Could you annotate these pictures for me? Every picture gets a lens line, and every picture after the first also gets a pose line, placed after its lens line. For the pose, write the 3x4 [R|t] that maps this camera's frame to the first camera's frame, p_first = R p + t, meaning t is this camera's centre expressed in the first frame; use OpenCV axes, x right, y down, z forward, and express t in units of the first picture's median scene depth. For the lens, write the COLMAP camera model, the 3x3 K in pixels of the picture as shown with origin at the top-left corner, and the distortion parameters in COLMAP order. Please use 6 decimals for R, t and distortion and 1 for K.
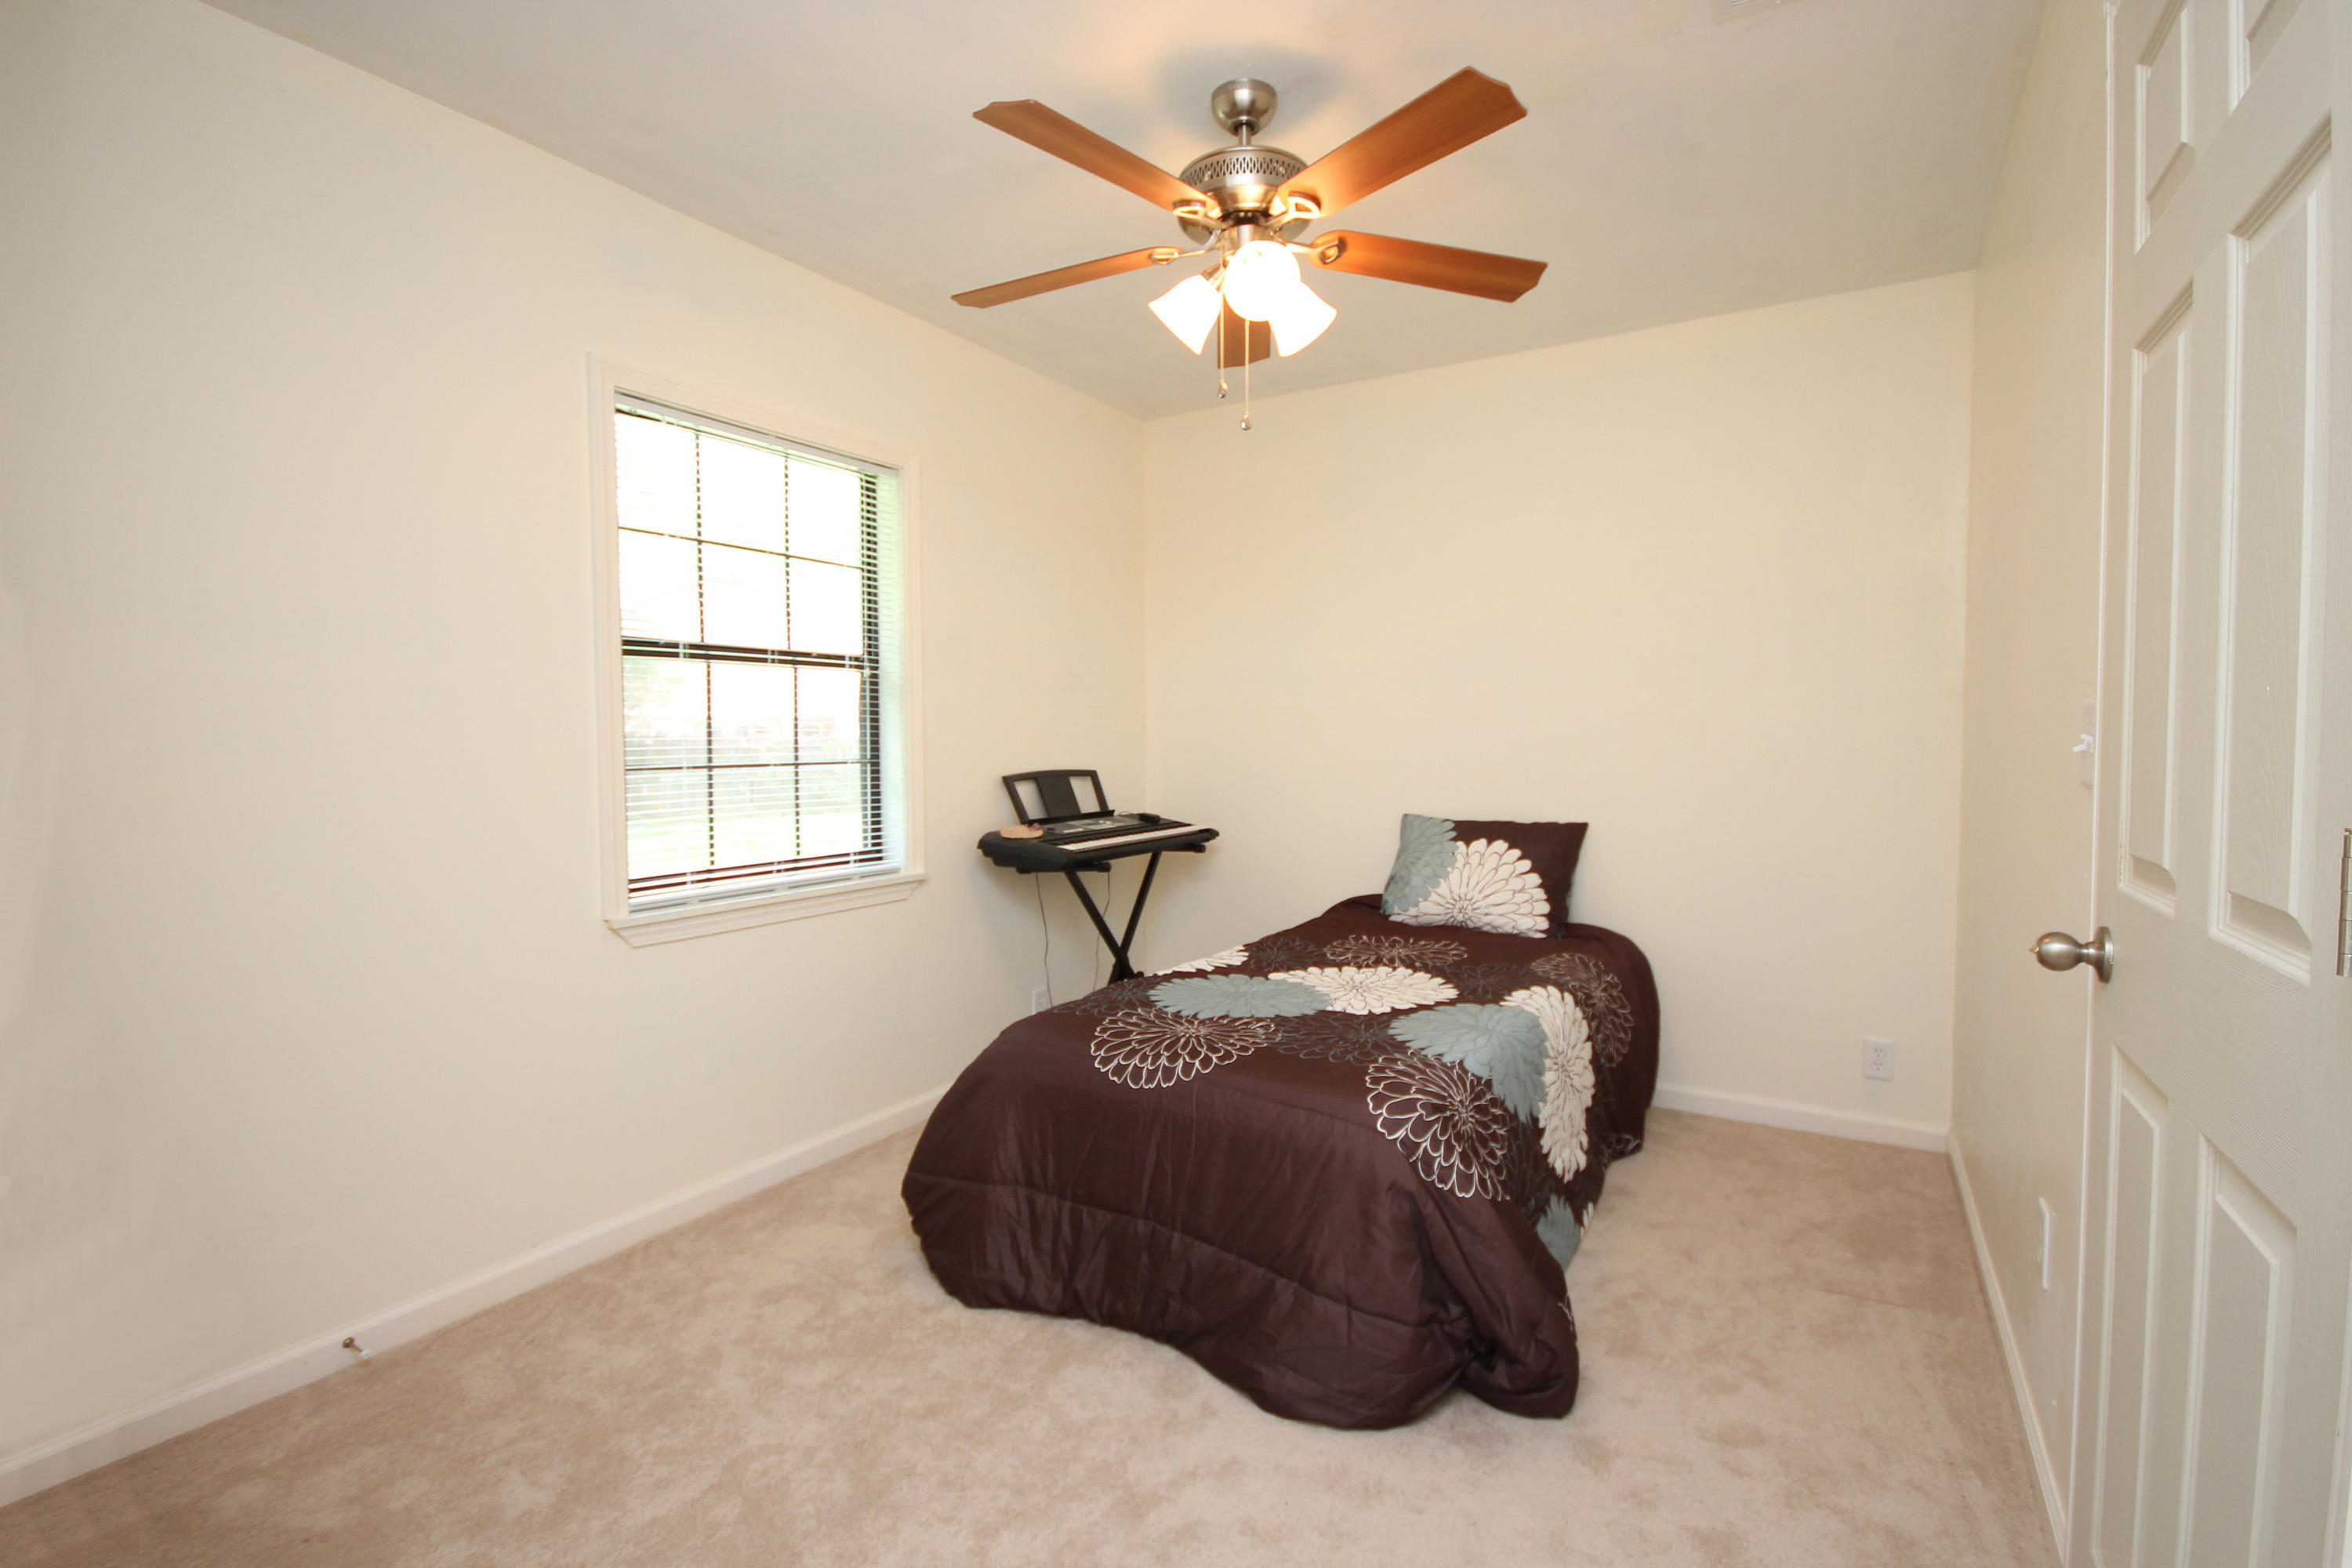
lens RADIAL K [[1096.2, 0, 1186.4], [0, 1096.2, 795.2], [0, 0, 1]] dist [-0.001866, -0.000686]
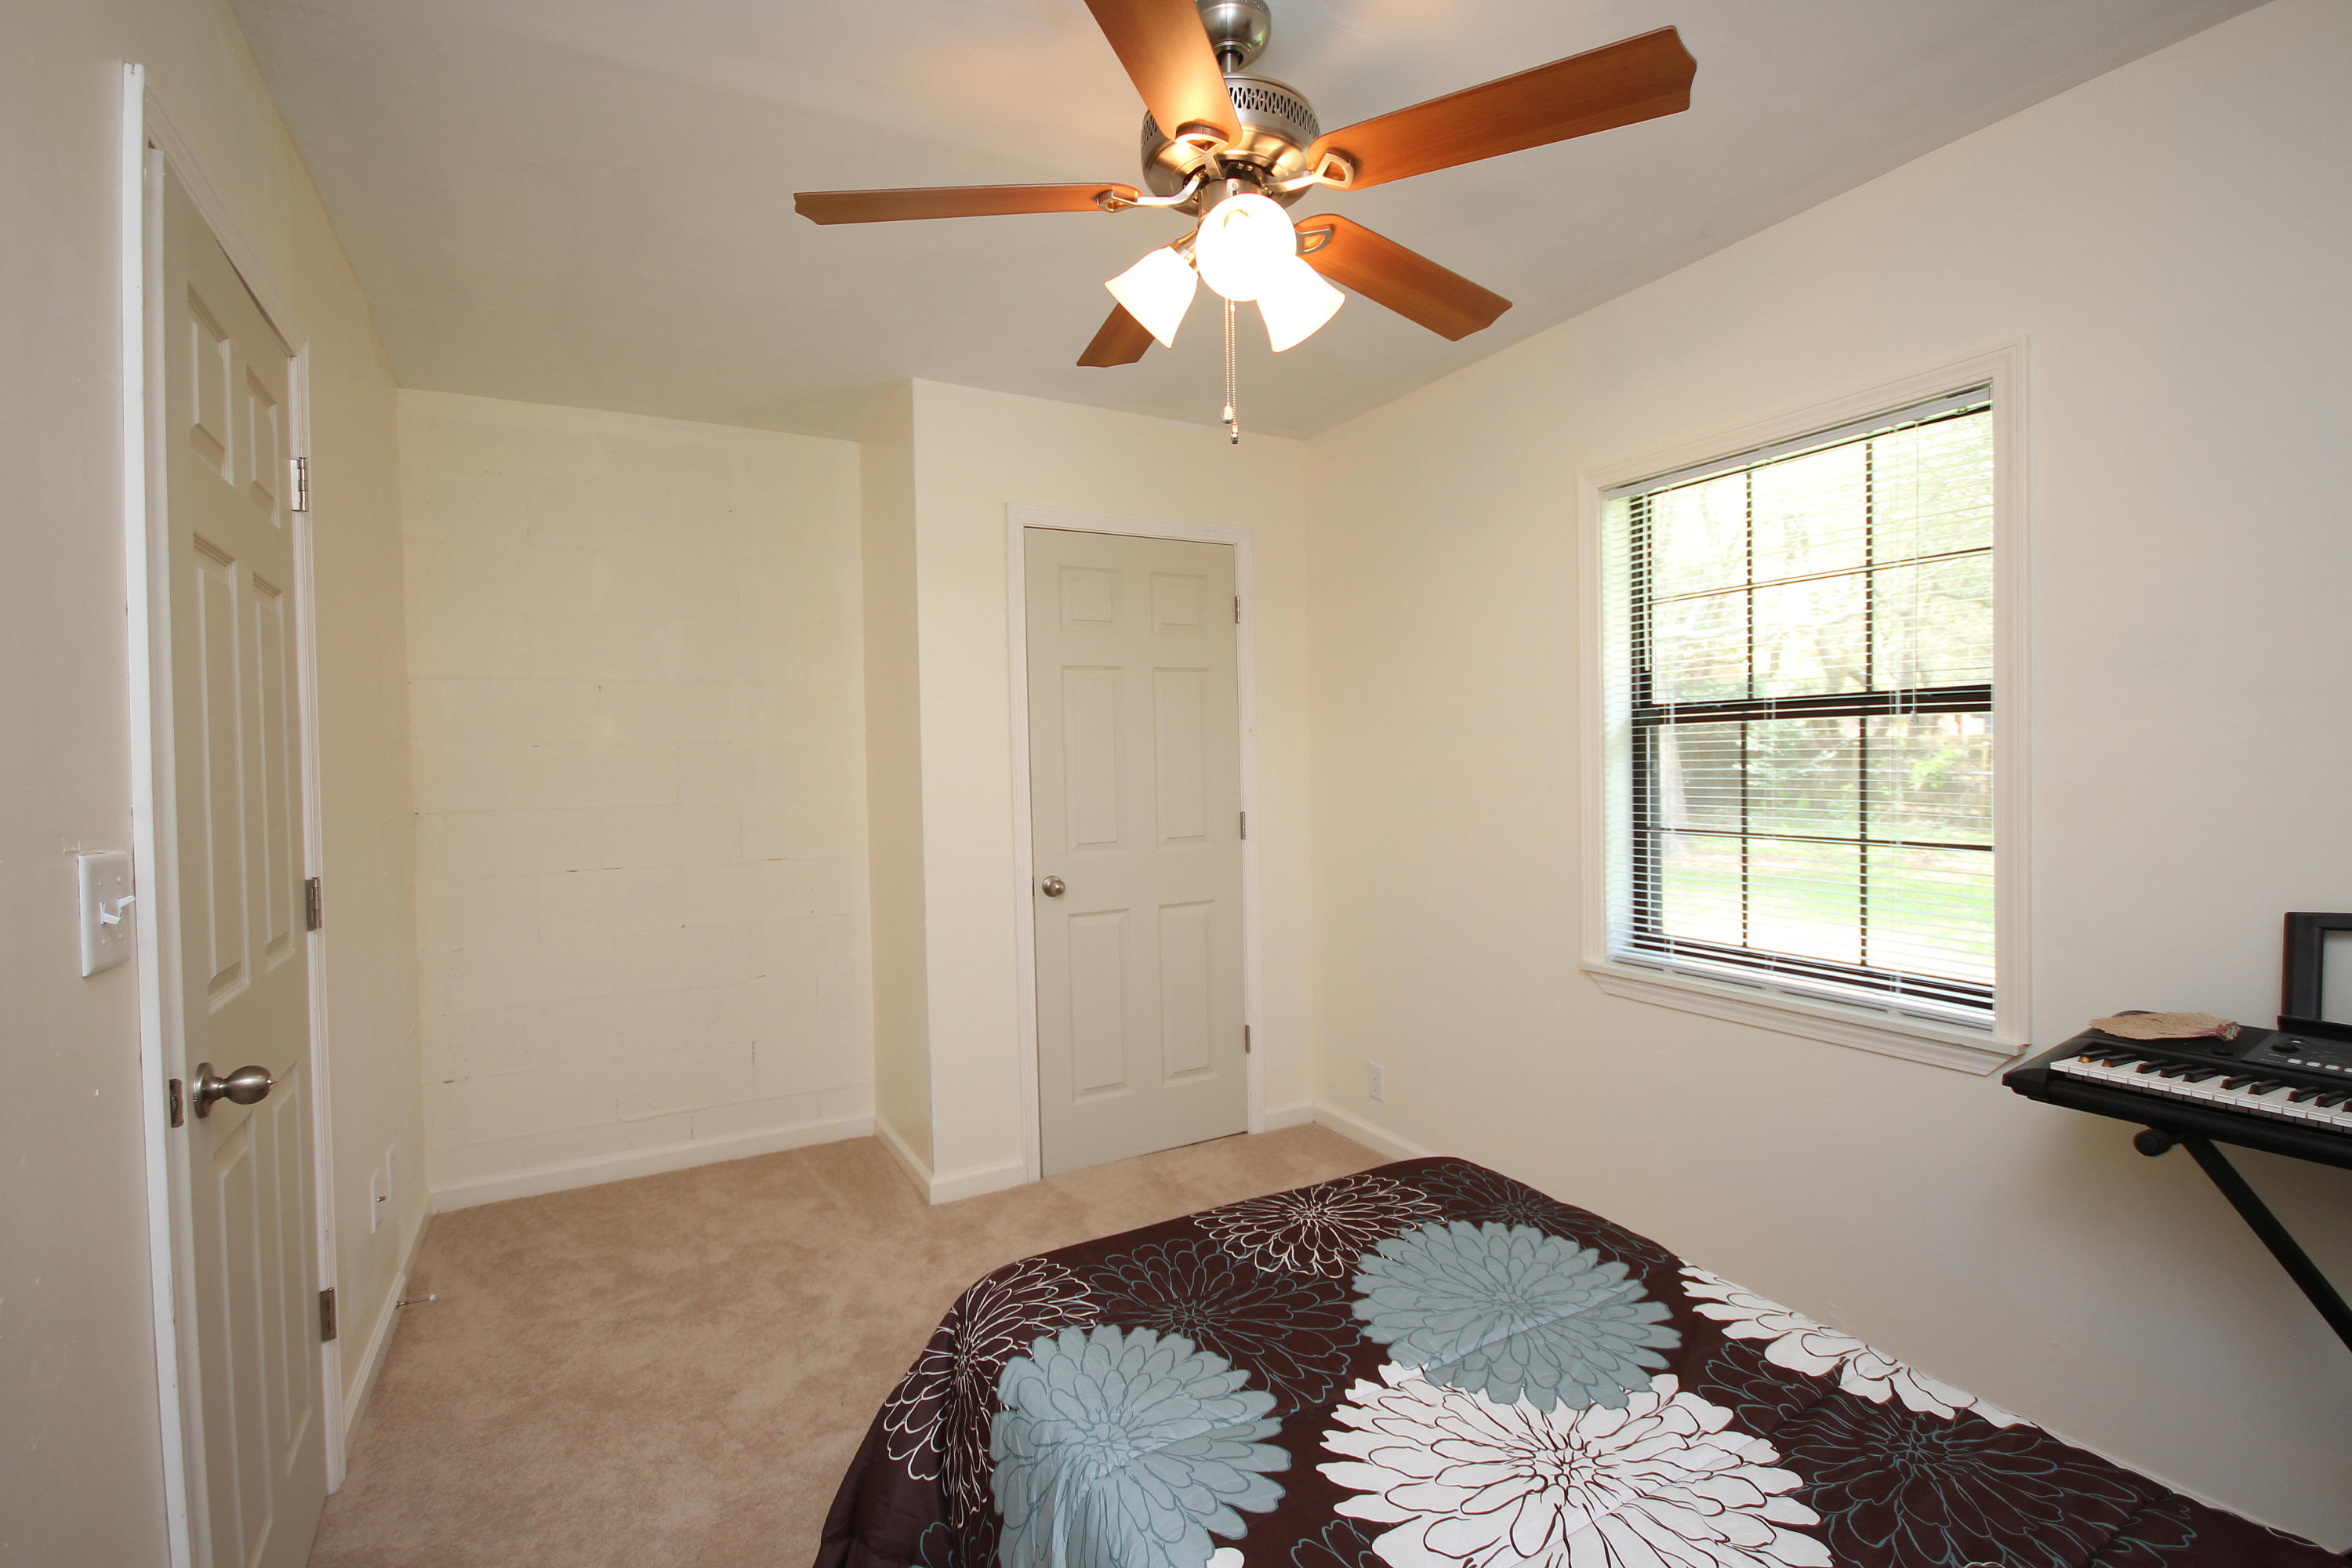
lens RADIAL K [[1096.2, 0, 1182.1], [0, 1096.2, 773.6], [0, 0, 1]] dist [-0.001866, -0.000686]
pose [[-0.509424, 0.016782, -0.860352, 0.482240], [-0.032919, 0.998698, 0.038972, -0.081416], [0.859886, 0.048175, -0.508209, 0.889707]]
